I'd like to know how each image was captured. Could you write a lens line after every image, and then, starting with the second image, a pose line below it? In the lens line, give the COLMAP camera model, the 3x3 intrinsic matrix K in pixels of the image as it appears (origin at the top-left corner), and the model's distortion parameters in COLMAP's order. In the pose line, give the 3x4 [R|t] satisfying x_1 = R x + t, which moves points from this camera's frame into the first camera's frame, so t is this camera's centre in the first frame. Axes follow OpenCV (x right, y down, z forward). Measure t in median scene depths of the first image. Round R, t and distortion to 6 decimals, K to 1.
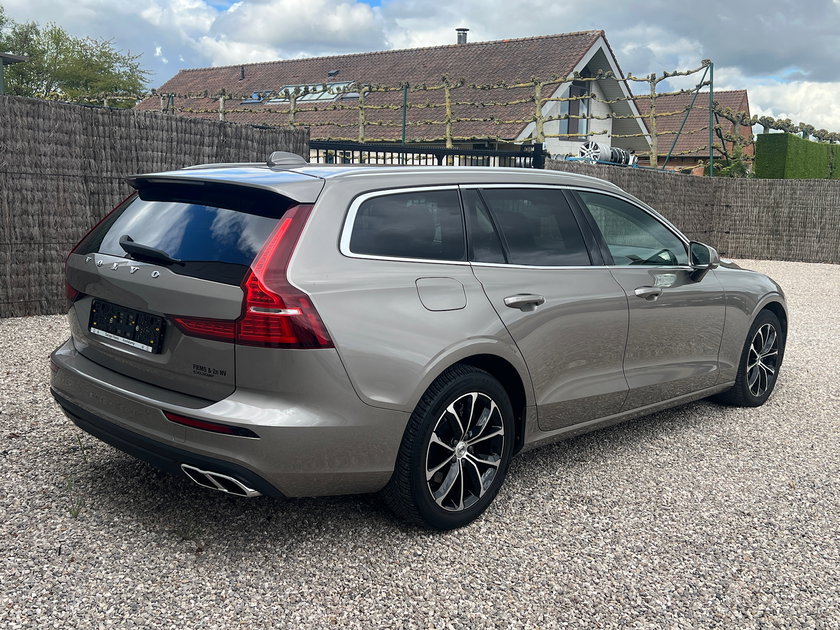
lens RADIAL K [[820.7, 0, 417.7], [0, 820.7, 317.7], [0, 0, 1]] dist [0.034956, 0.000000]
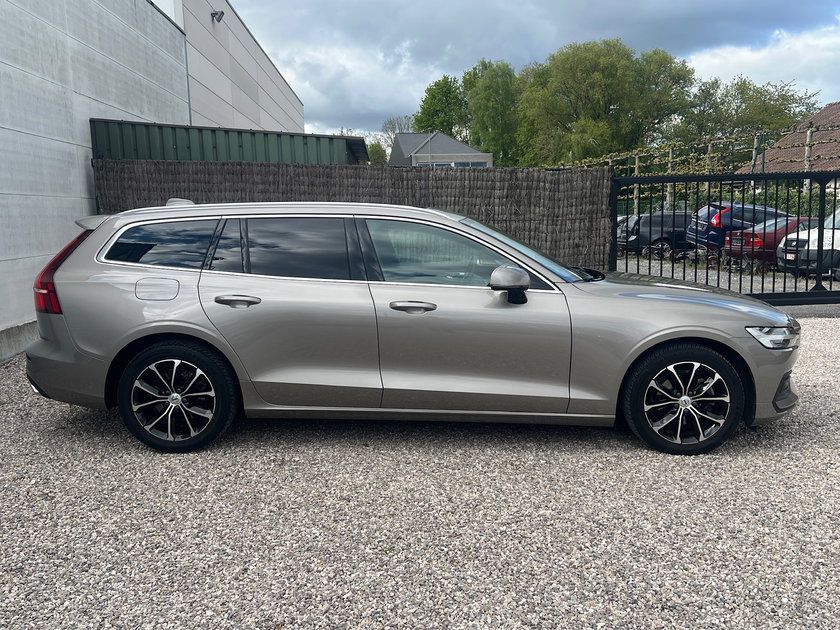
lens RADIAL K [[791.1, 0, 439.1], [0, 791.1, 318.7], [0, 0, 1]] dist [0.018056, 0.000000]
pose [[0.691774, 0.064390, -0.719237, 0.508650], [-0.092449, 0.995717, 0.000224, -0.008584], [0.716172, 0.066338, 0.694764, 0.131671]]
